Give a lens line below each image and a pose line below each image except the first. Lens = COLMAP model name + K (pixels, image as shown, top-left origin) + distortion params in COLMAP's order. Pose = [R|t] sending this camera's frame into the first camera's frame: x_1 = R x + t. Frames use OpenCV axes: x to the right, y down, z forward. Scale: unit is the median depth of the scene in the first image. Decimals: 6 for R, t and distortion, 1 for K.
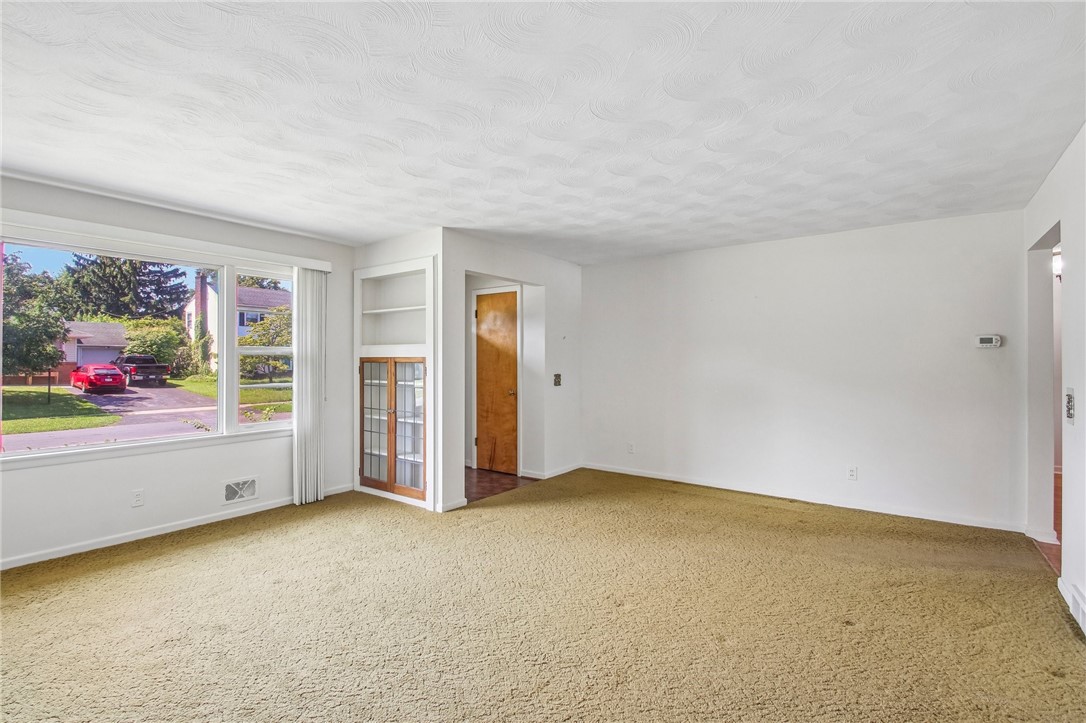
lens RADIAL K [[505.9, 0, 537.1], [0, 505.9, 357.5], [0, 0, 1]] dist [0.002209, -0.002702]
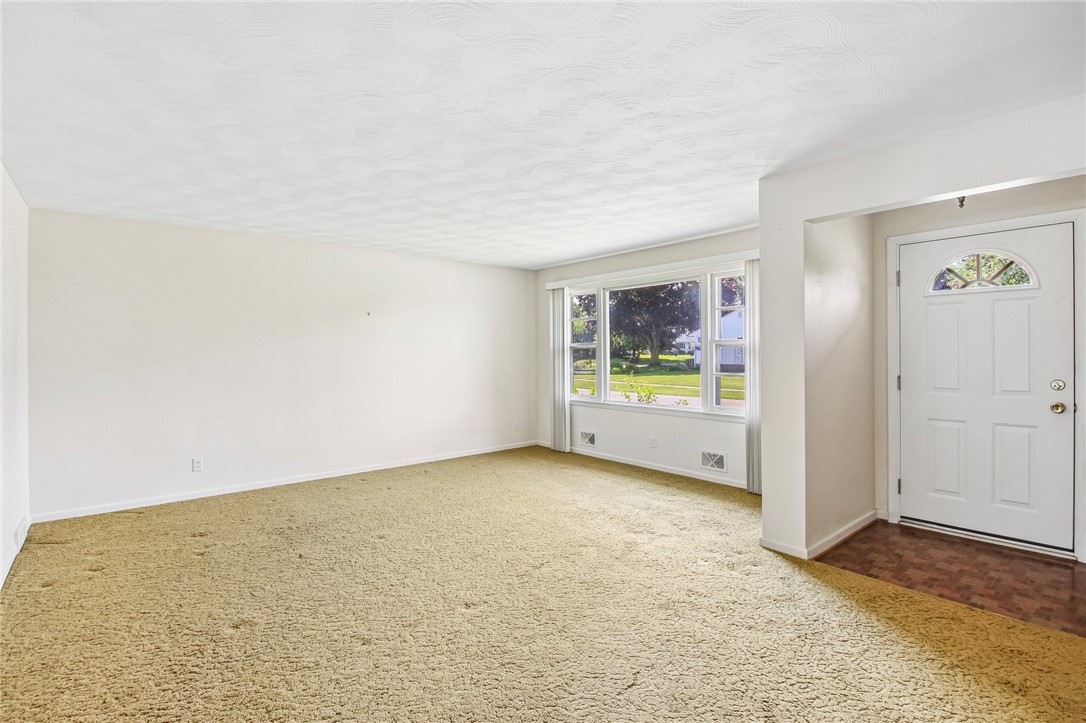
lens RADIAL K [[505.9, 0, 538.4], [0, 505.9, 360.3], [0, 0, 1]] dist [0.002209, -0.002702]
pose [[-0.218363, 0.002814, -0.975864, 0.672256], [-0.005832, 0.999974, 0.004188, 0.024107], [0.975850, 0.006606, -0.218341, 0.875373]]
